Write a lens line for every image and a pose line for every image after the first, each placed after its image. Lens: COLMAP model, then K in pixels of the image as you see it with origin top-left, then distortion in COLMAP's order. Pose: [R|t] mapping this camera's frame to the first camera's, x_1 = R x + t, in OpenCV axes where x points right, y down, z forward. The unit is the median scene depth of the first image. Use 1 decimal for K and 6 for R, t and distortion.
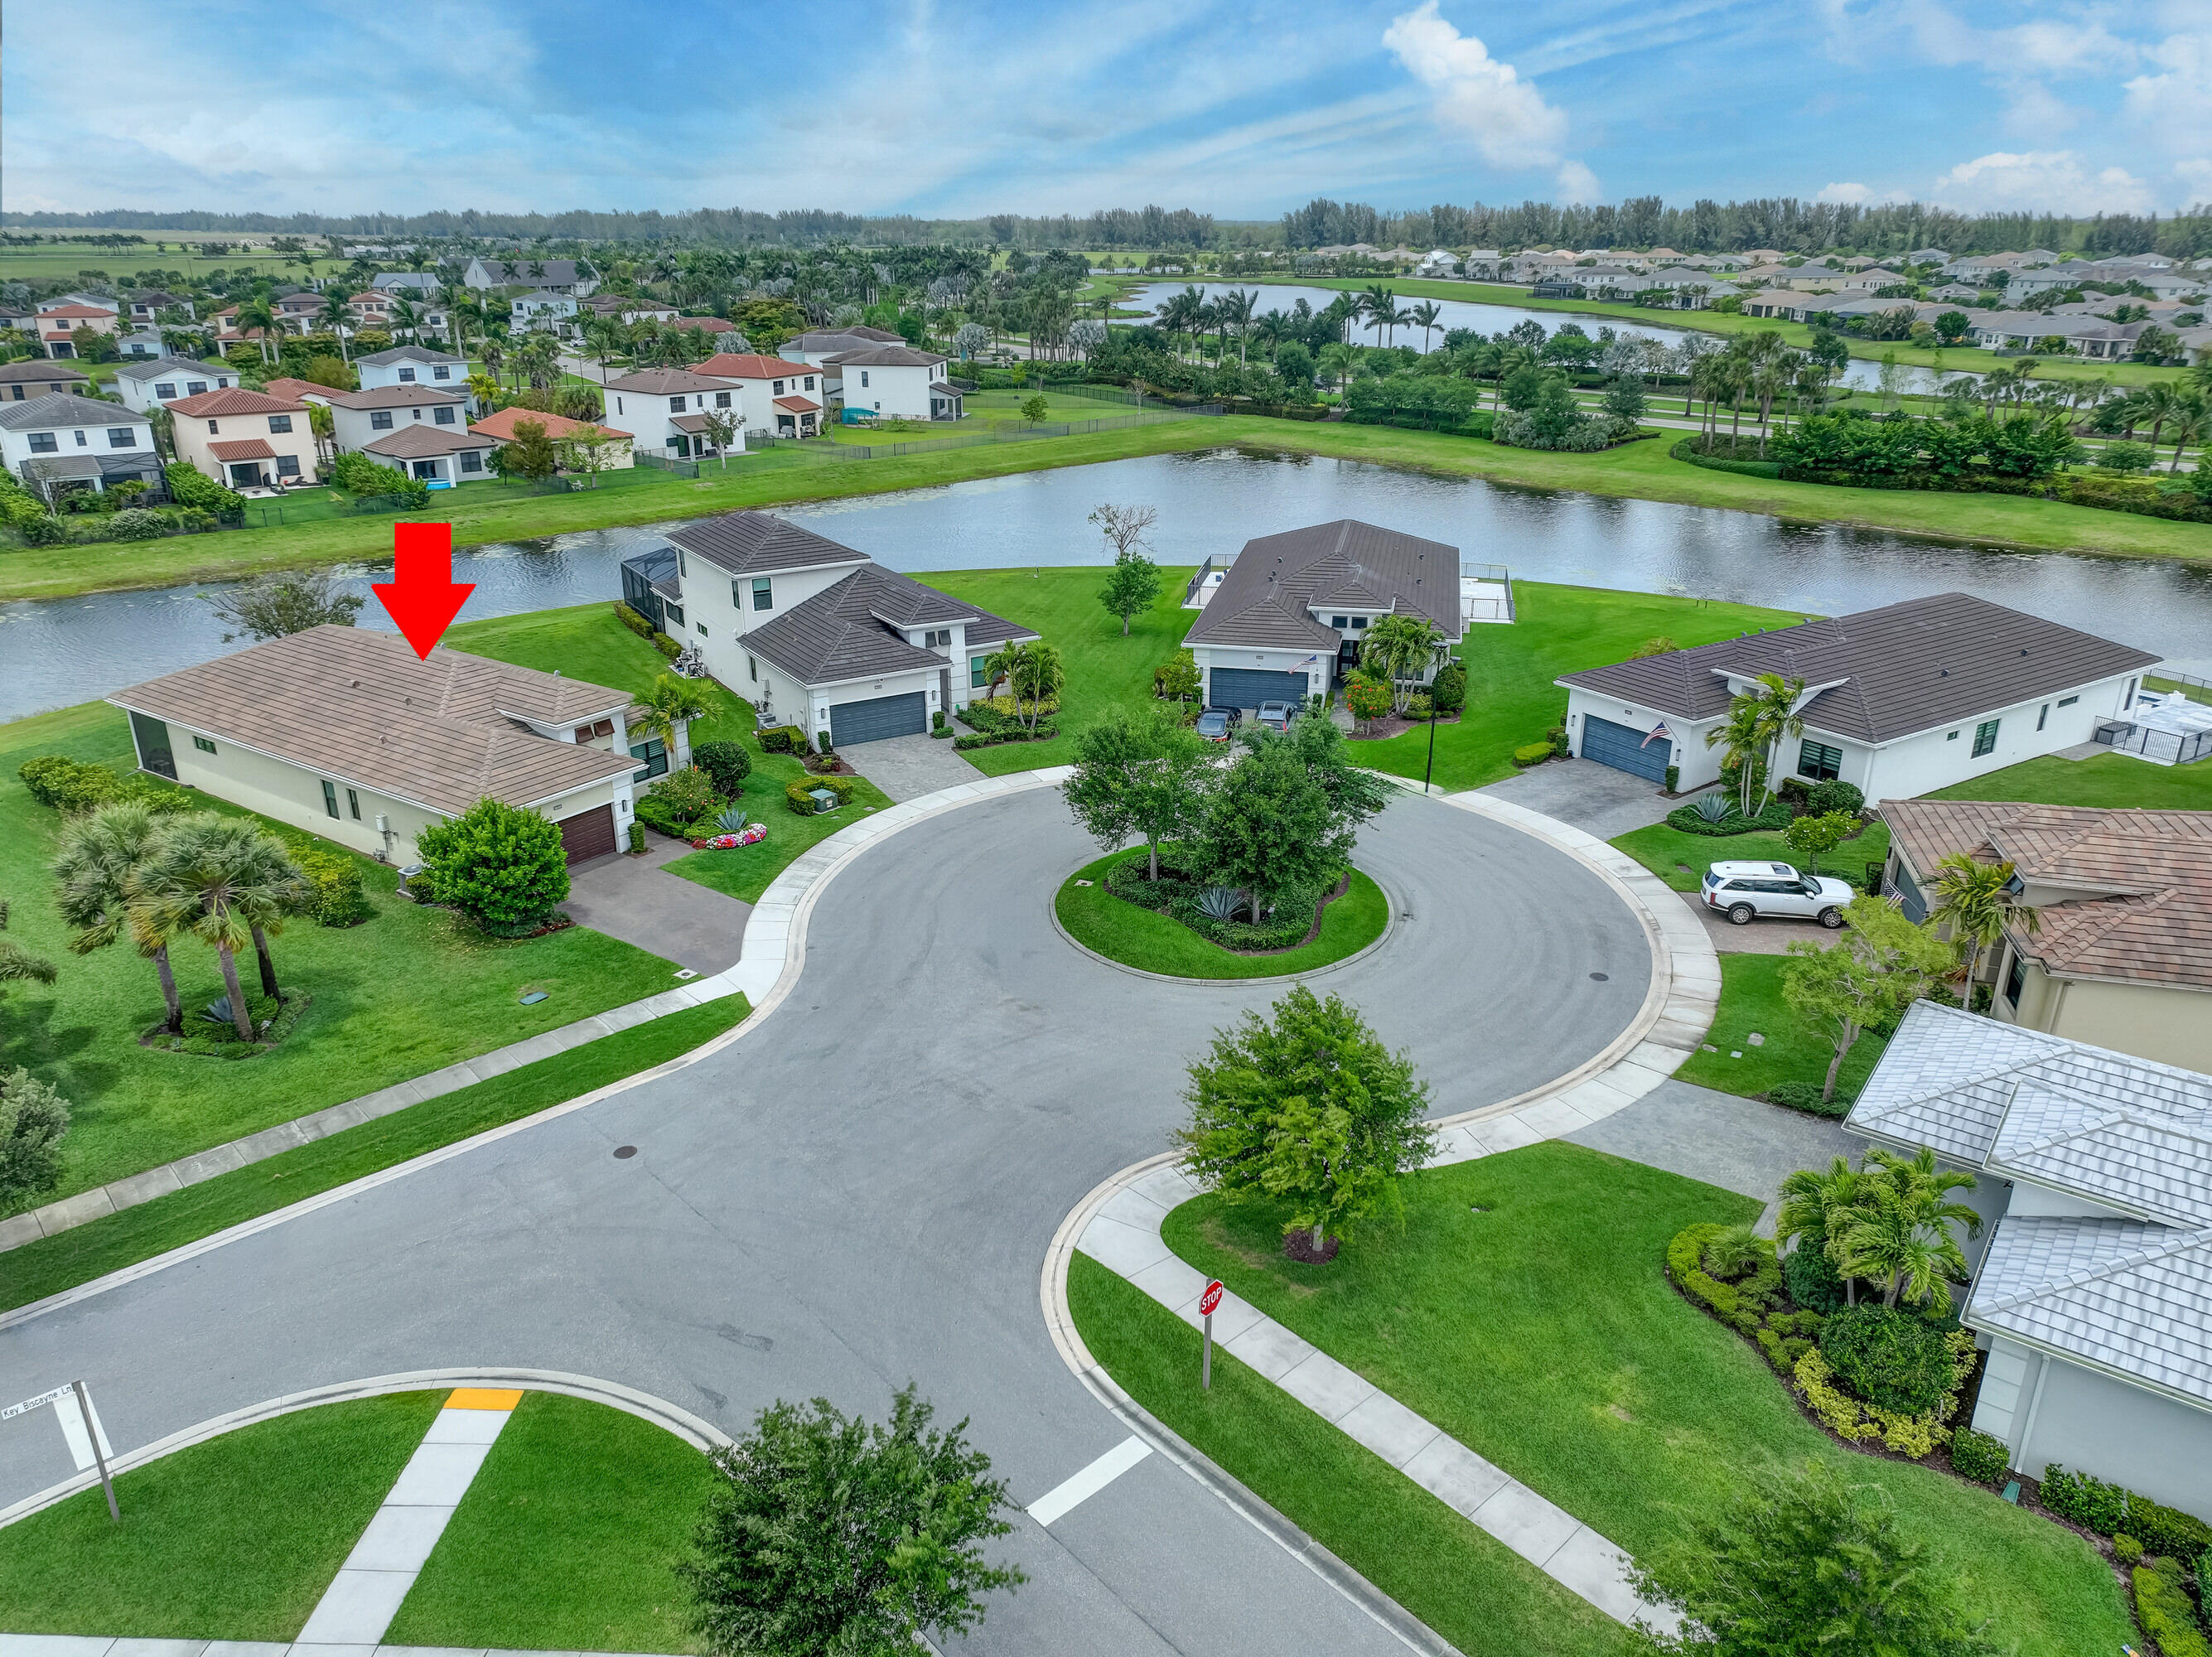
lens RADIAL K [[1552.0, 0, 1106.0], [0, 1552.0, 828.5], [0, 0, 1]] dist [-0.006633, 0.022833]
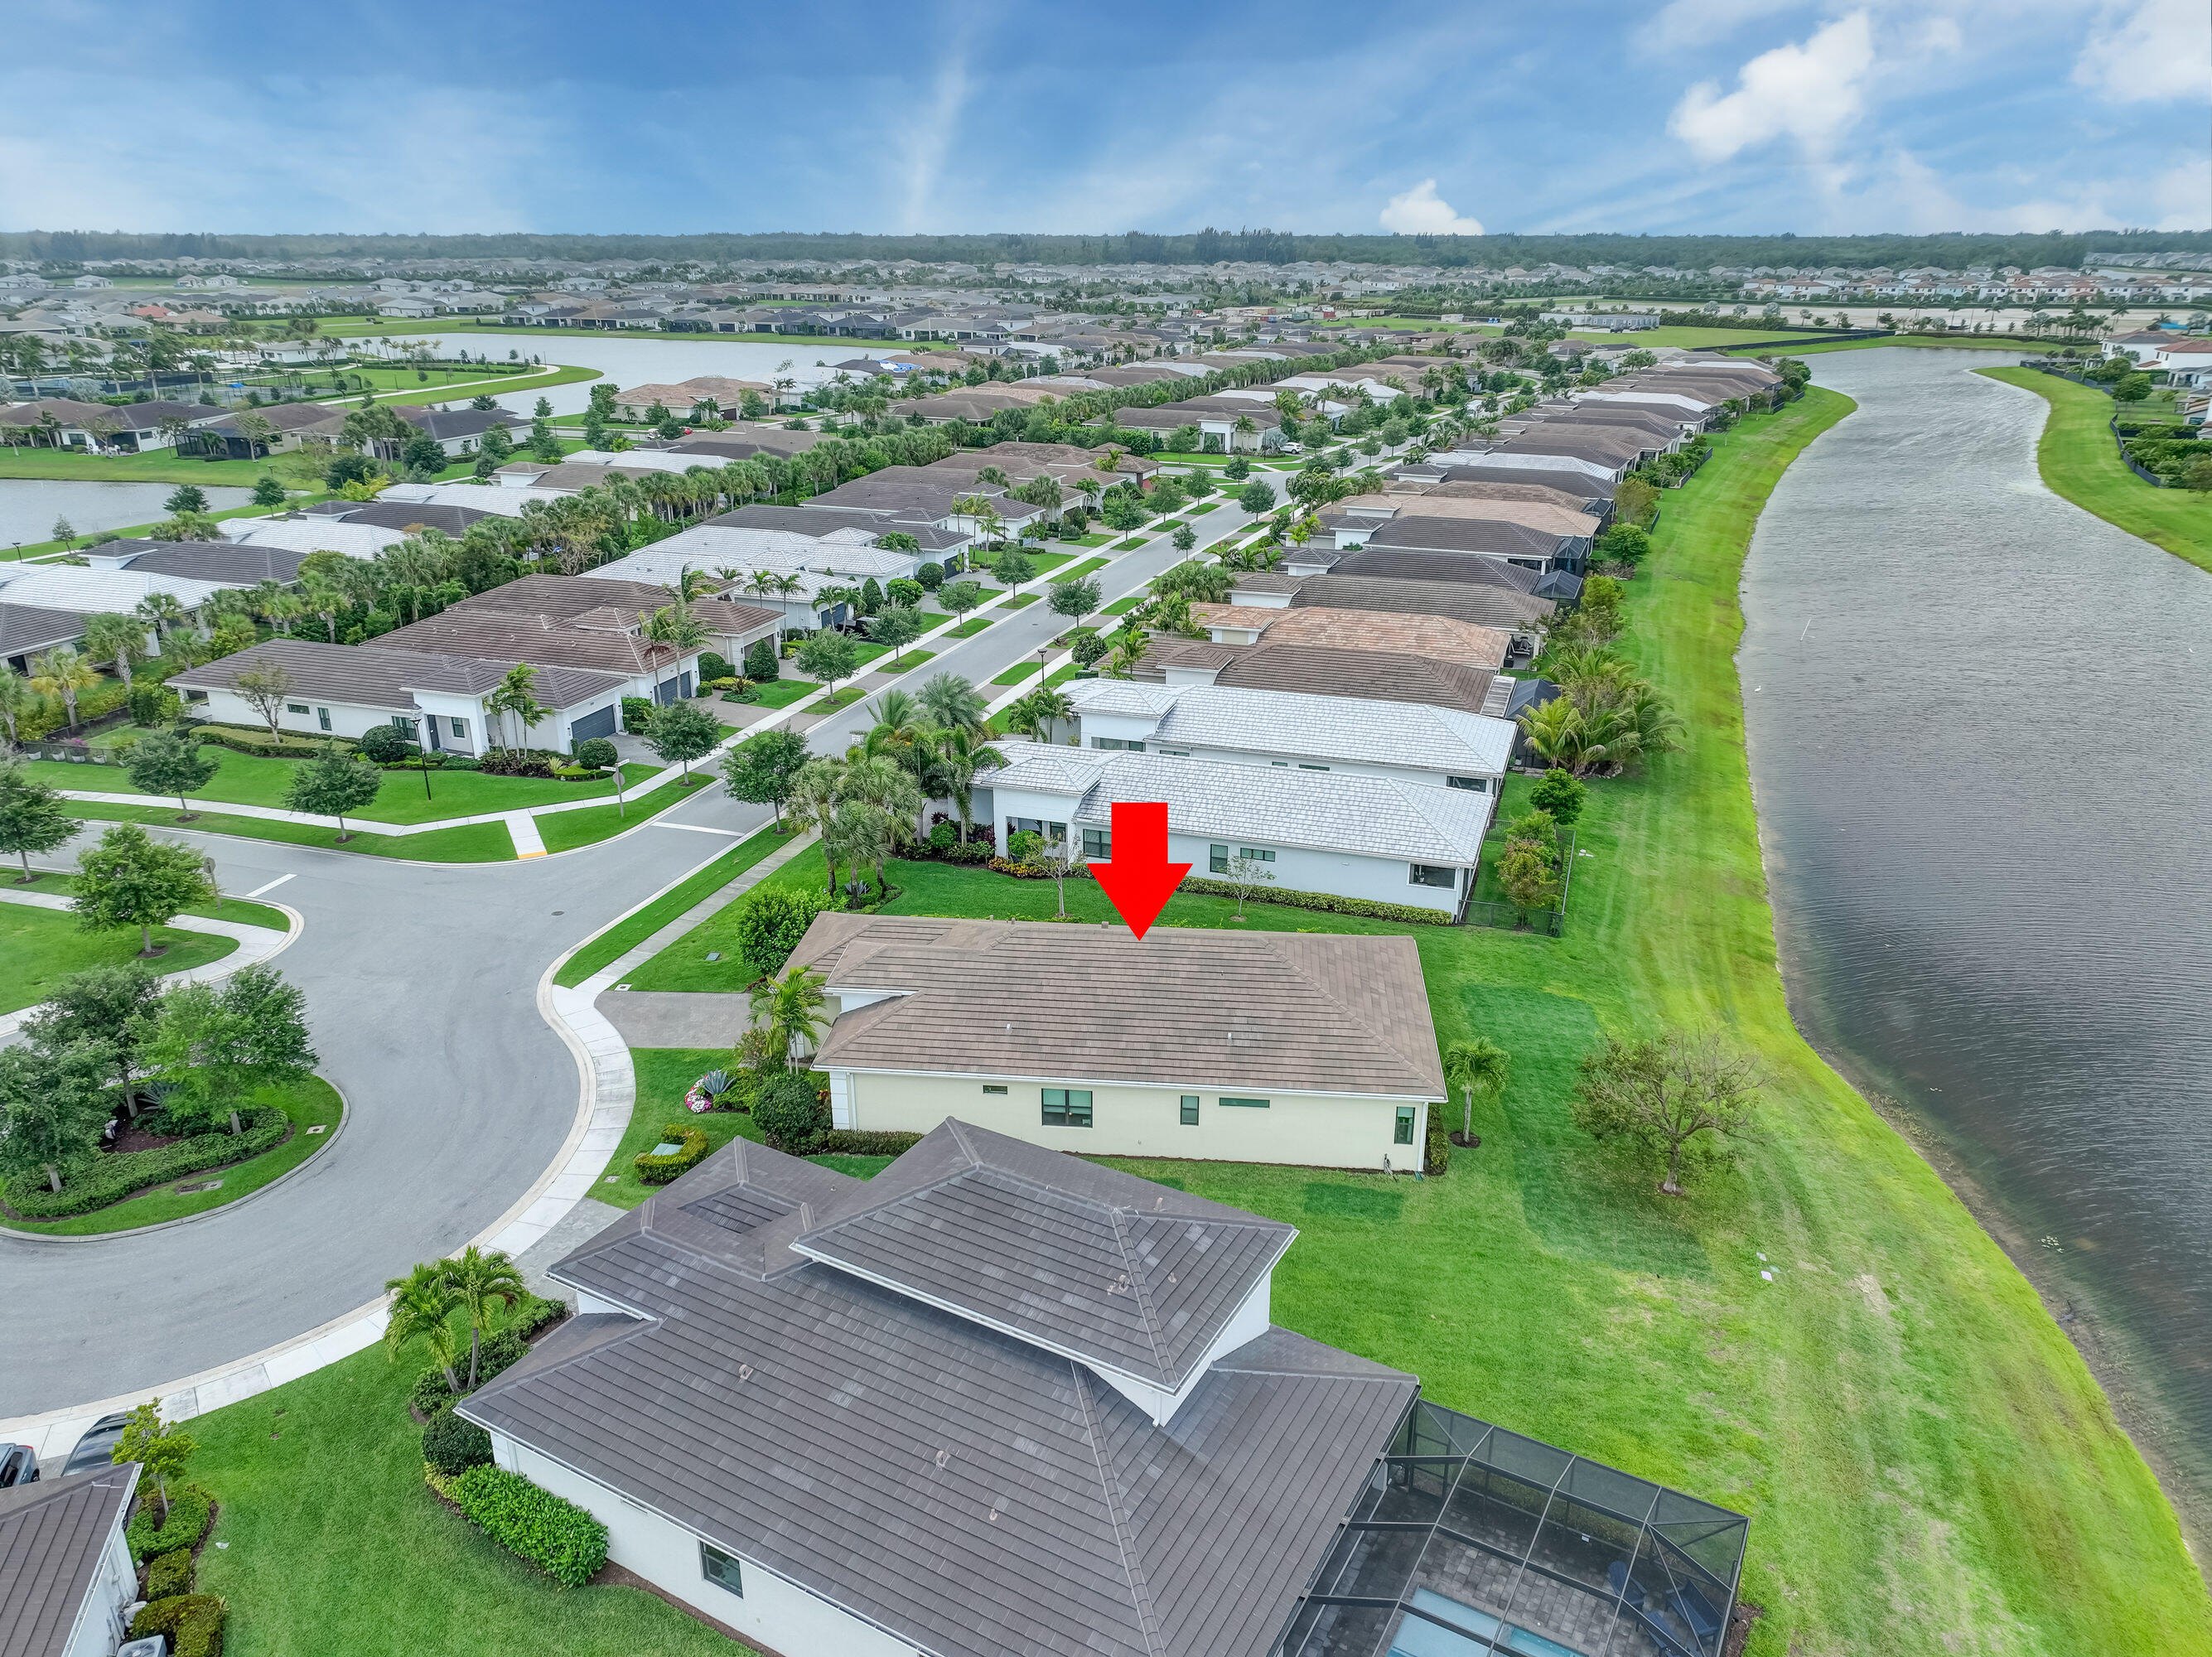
lens RADIAL K [[1585.3, 0, 1099.4], [0, 1585.3, 799.4], [0, 0, 1]] dist [0.010790, 0.005347]
pose [[-0.880831, 0.159605, -0.445717, -0.014149], [-0.173285, 0.767441, 0.617257, -0.338557], [0.440579, 0.620935, -0.648328, 0.691587]]
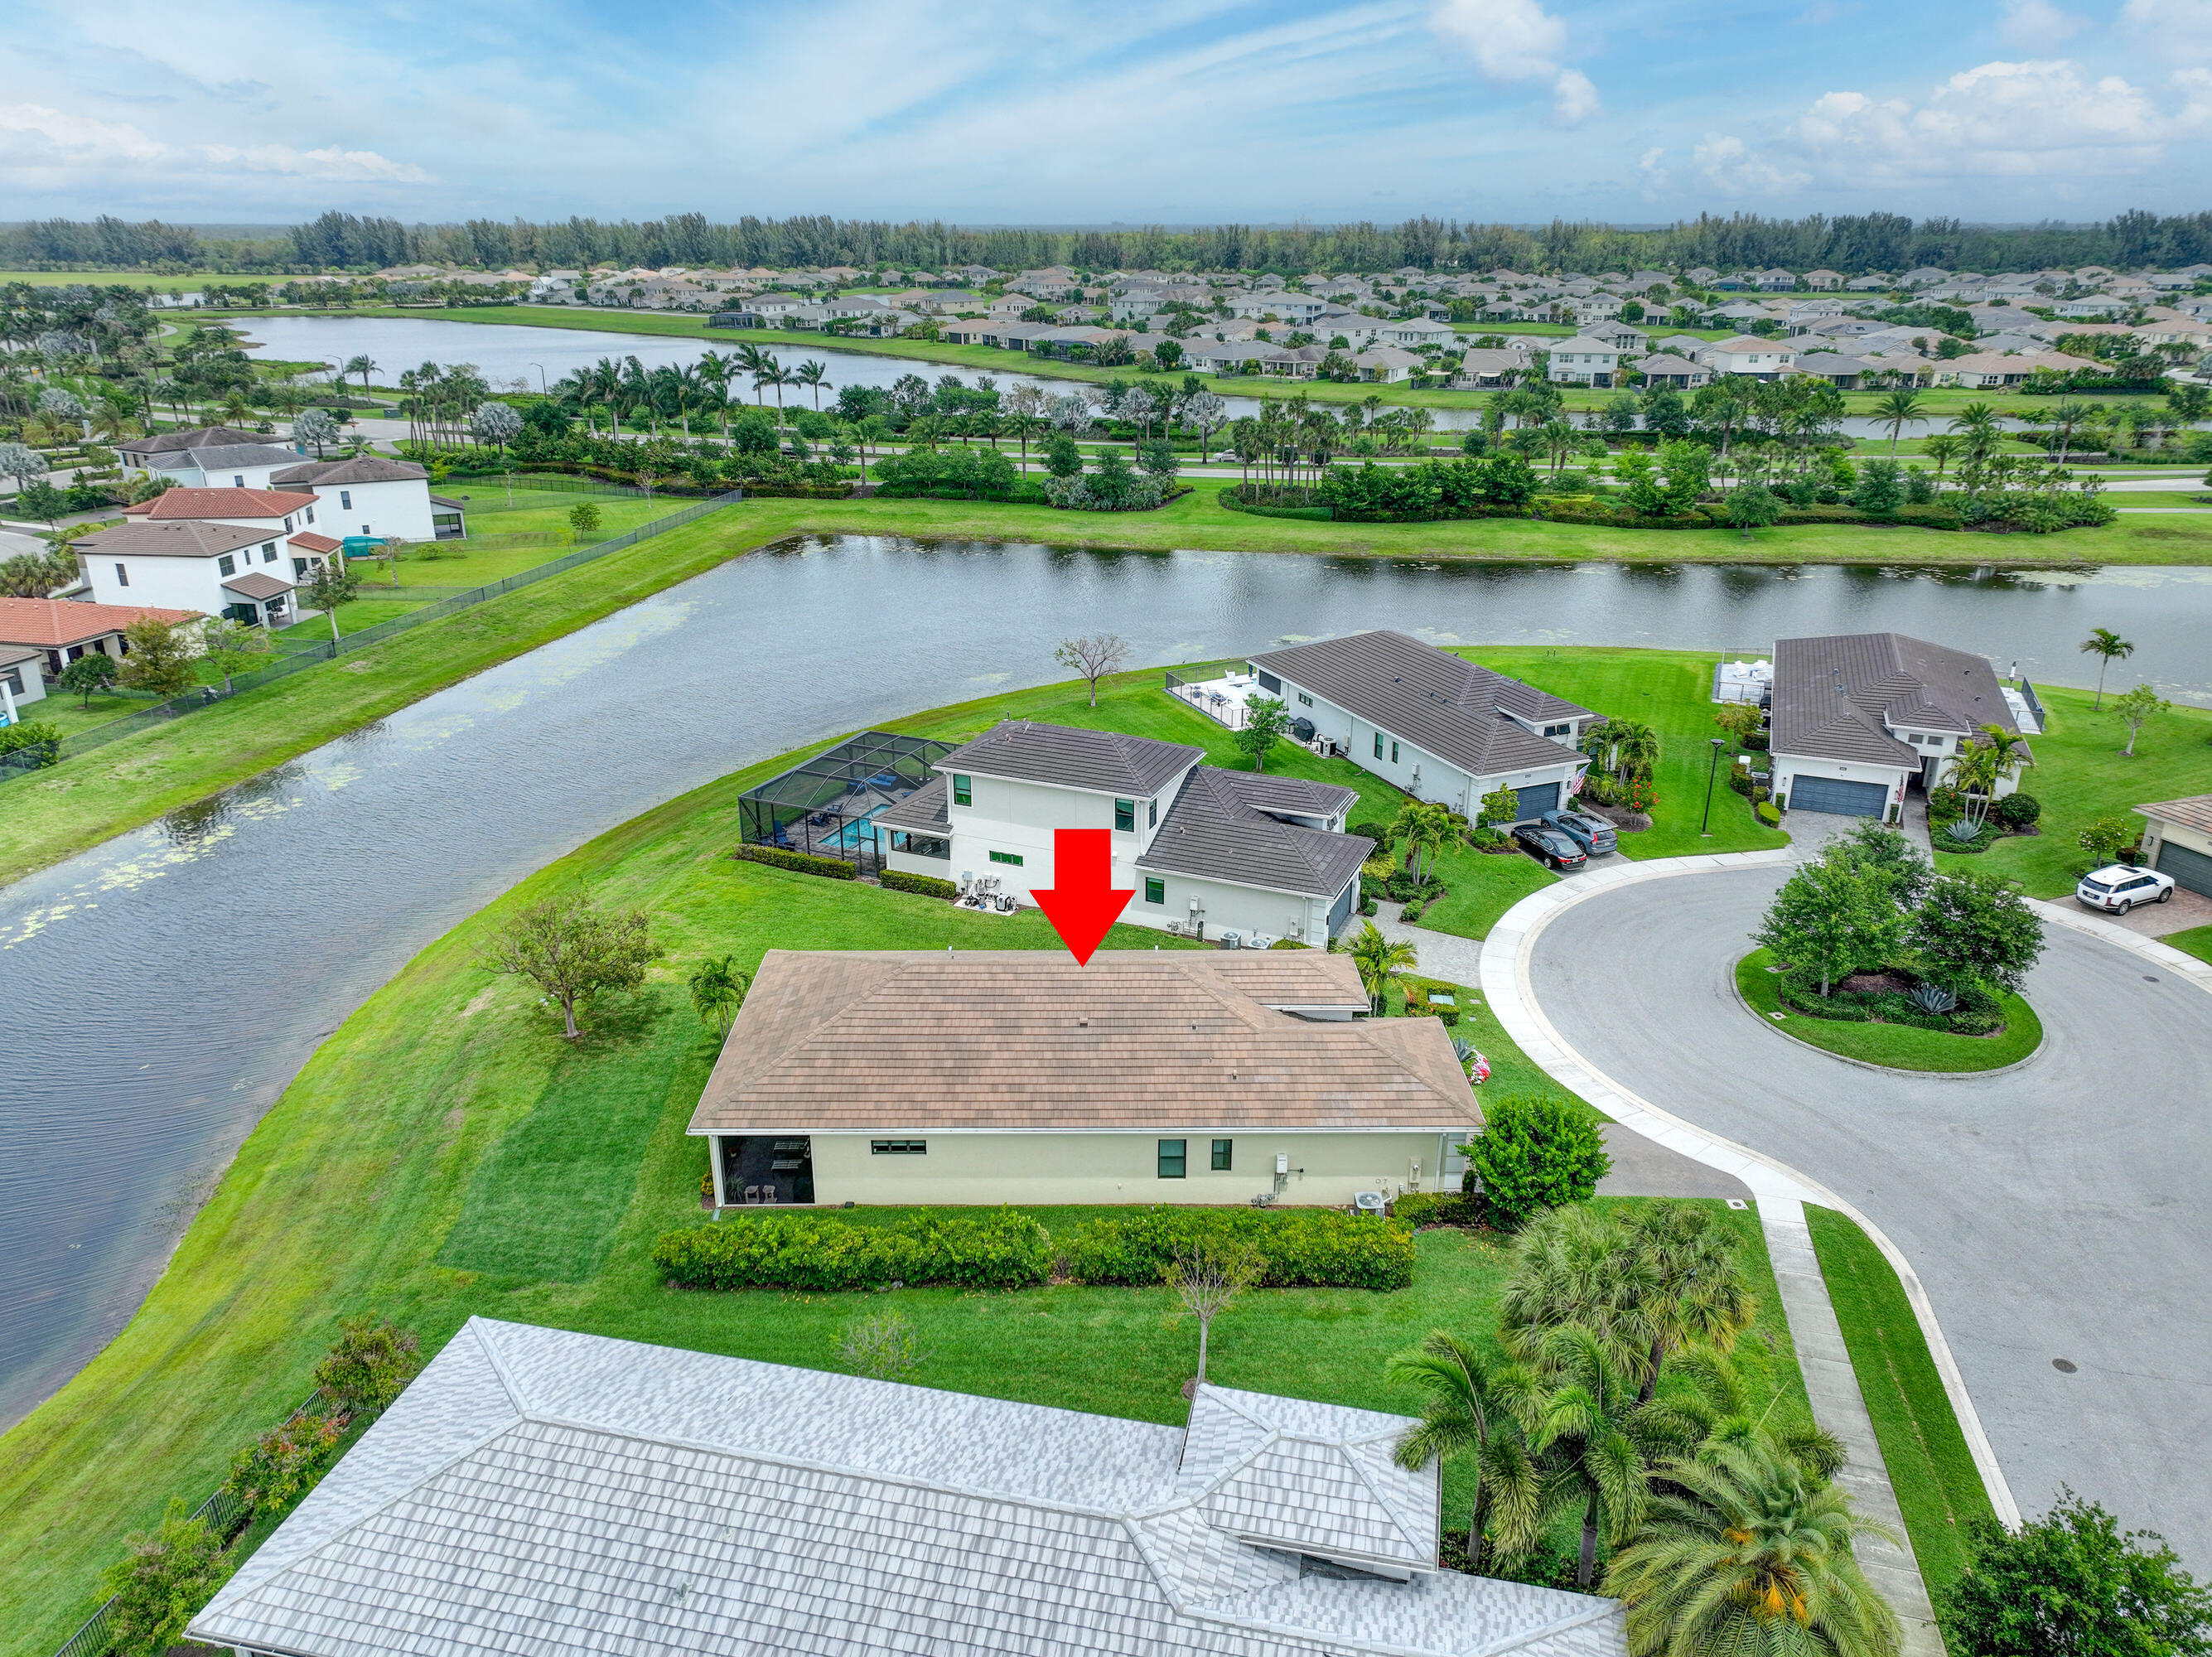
lens RADIAL K [[1585.3, 0, 1099.4], [0, 1585.3, 799.4], [0, 0, 1]] dist [0.010790, 0.005347]
pose [[0.821503, -0.195307, 0.535713, -0.398786], [0.208424, 0.977350, 0.036703, -0.104133], [-0.530747, 0.081504, 0.843602, 0.109547]]
